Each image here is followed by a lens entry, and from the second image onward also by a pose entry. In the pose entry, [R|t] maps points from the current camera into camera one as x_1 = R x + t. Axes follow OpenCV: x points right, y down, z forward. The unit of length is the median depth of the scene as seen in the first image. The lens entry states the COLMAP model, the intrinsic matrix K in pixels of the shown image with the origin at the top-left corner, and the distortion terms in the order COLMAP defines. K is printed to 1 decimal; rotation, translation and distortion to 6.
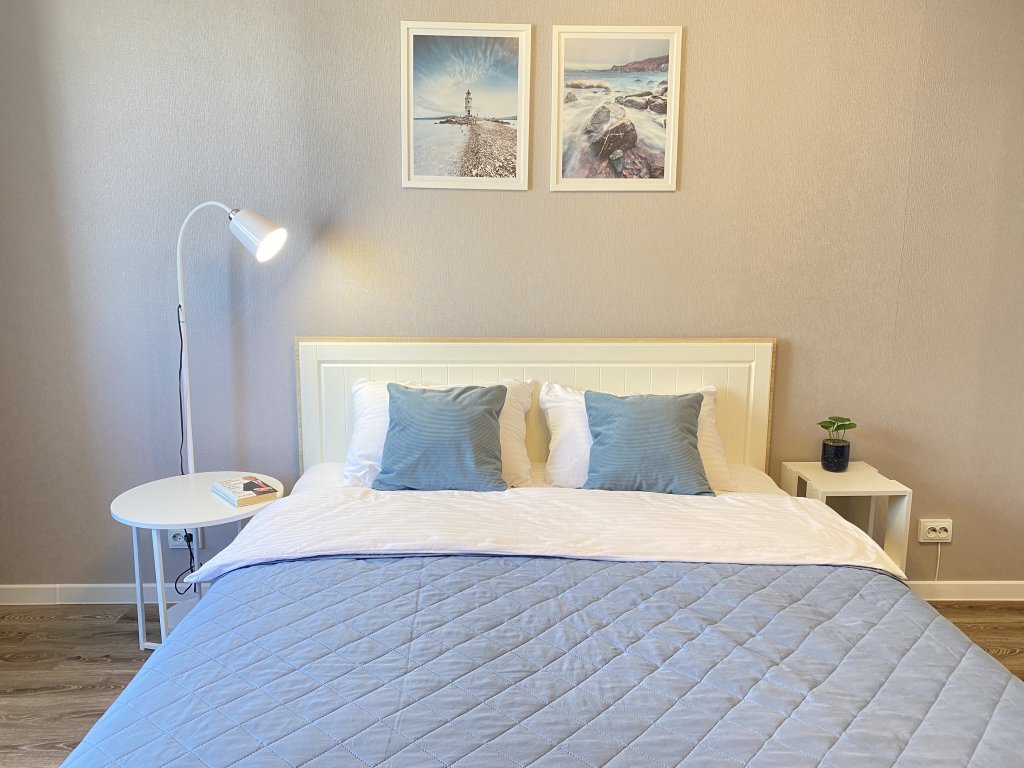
lens RADIAL K [[782.0, 0, 501.0], [0, 782.0, 378.1], [0, 0, 1]] dist [0.059330, -0.059630]
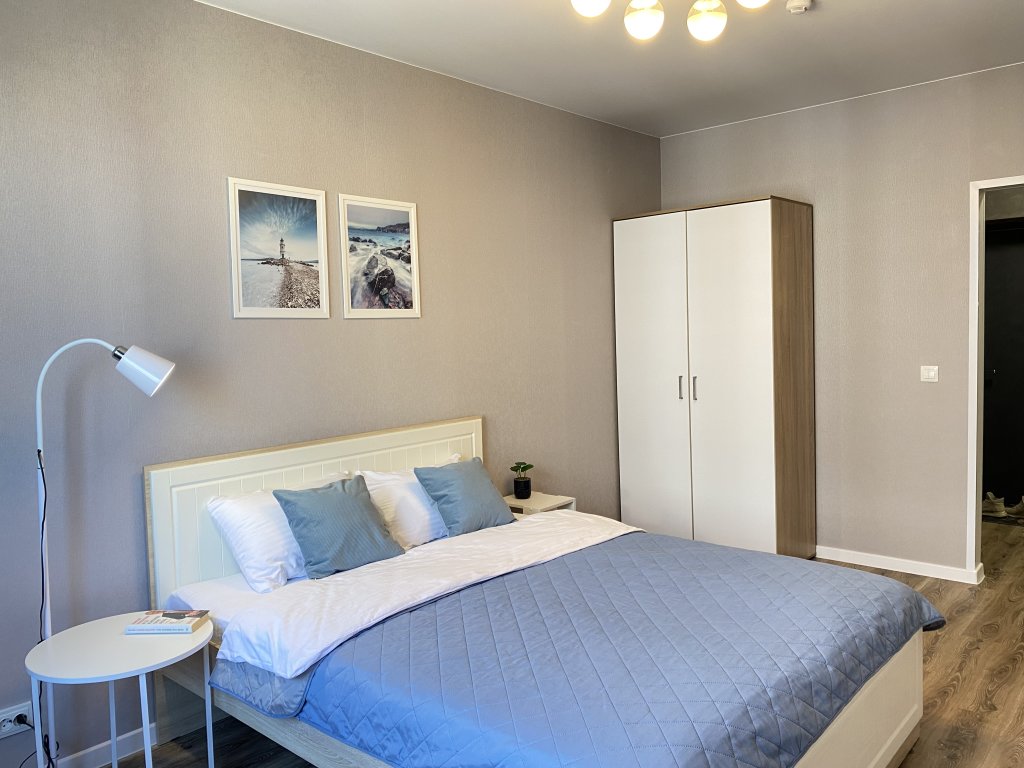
lens RADIAL K [[782.0, 0, 517.7], [0, 782.0, 387.7], [0, 0, 1]] dist [0.059330, -0.059630]
pose [[0.676038, -0.082227, 0.732264, -0.687913], [0.159076, 0.986607, -0.036074, -0.040733], [-0.719491, 0.140873, 0.680064, -0.038540]]
